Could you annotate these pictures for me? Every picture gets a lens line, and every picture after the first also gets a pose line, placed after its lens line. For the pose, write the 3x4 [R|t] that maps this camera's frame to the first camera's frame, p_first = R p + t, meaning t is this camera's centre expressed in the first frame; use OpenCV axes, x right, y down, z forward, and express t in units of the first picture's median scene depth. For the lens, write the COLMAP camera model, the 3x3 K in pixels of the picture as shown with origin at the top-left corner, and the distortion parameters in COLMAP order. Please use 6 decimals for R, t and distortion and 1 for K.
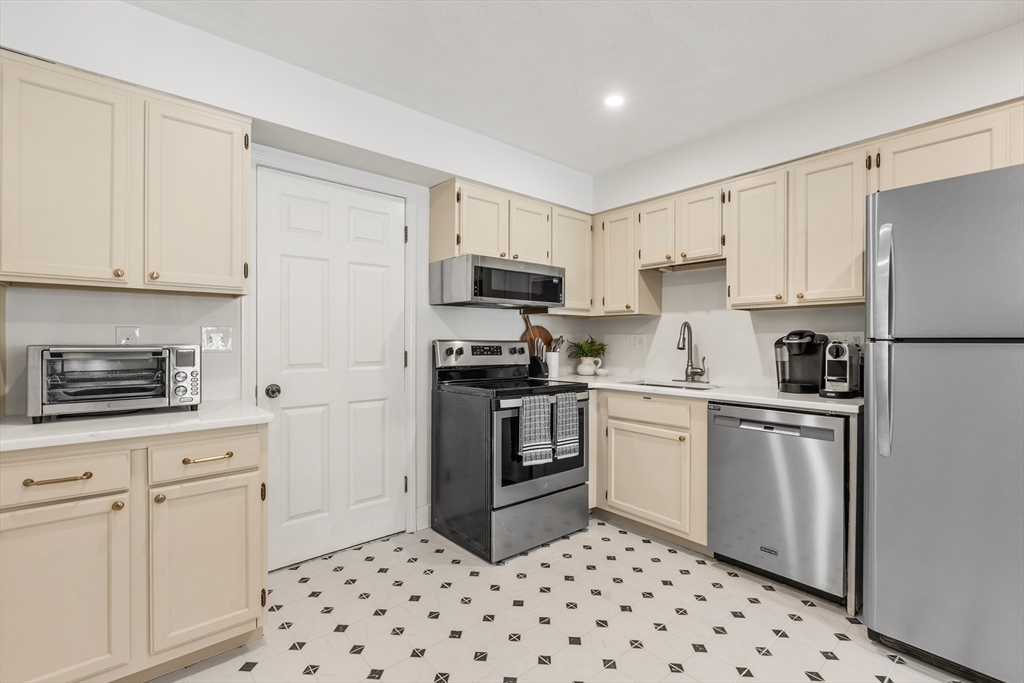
lens RADIAL K [[460.0, 0, 513.4], [0, 460.0, 339.9], [0, 0, 1]] dist [0.002310, -0.001312]
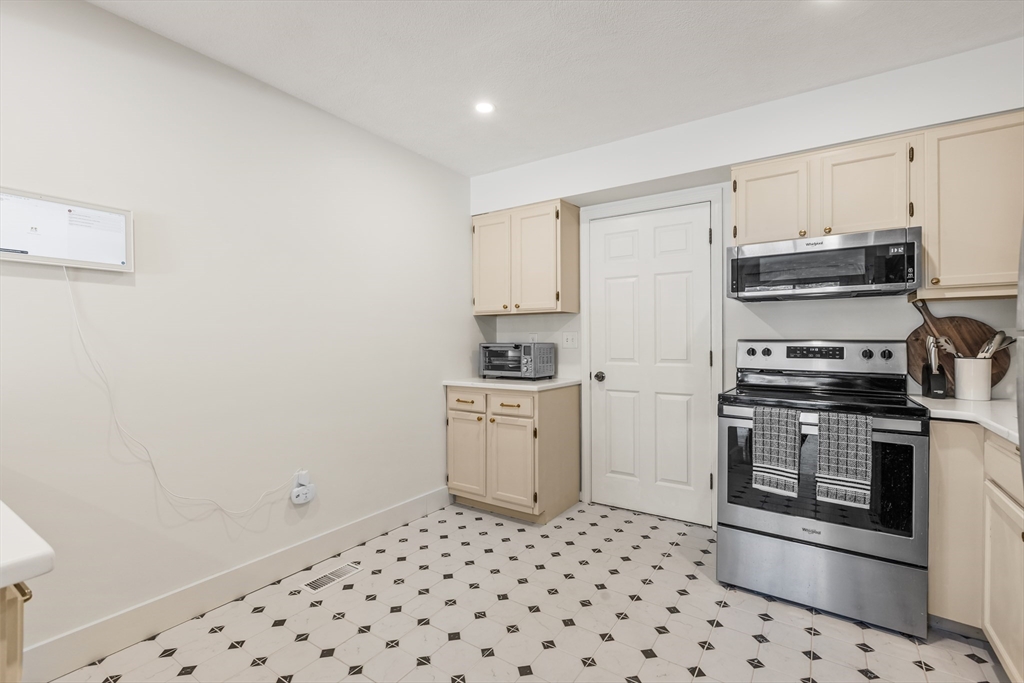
lens RADIAL K [[460.0, 0, 507.3], [0, 460.0, 339.6], [0, 0, 1]] dist [0.002310, -0.001312]
pose [[0.252471, -0.004519, -0.967594, 0.667097], [0.002840, 0.999988, -0.003929, 0.002607], [0.967600, -0.001756, 0.252481, 0.319997]]
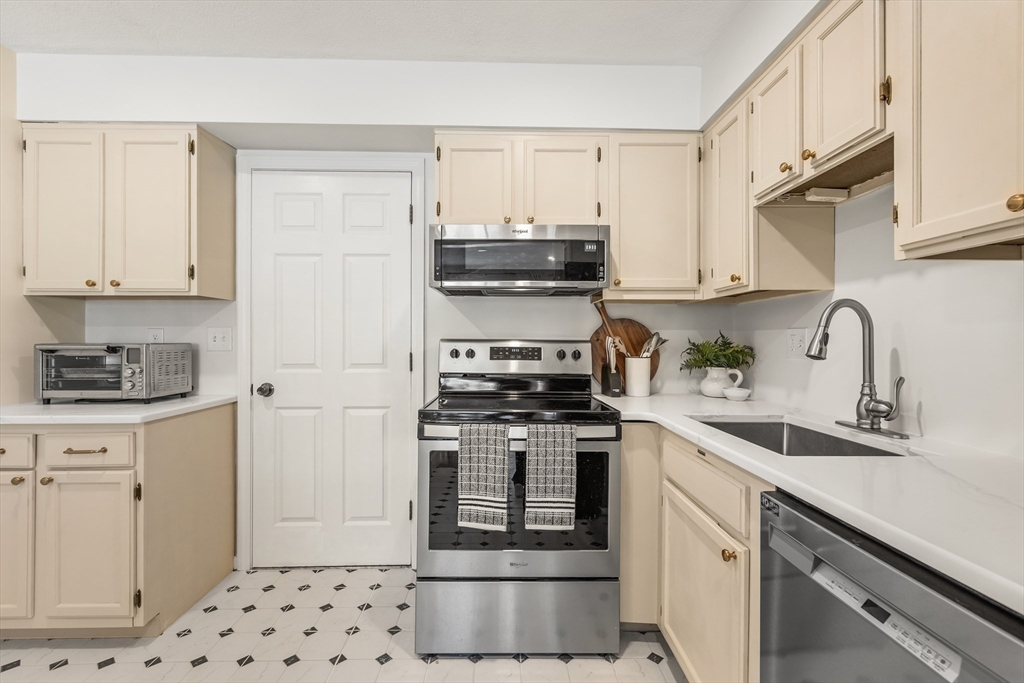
lens RADIAL K [[460.0, 0, 512.2], [0, 460.0, 338.5], [0, 0, 1]] dist [0.002310, -0.001312]
pose [[0.771277, -0.002884, -0.636493, 0.466752], [0.000611, 0.999993, -0.003790, 0.001858], [0.636499, 0.002534, 0.771273, 0.487666]]
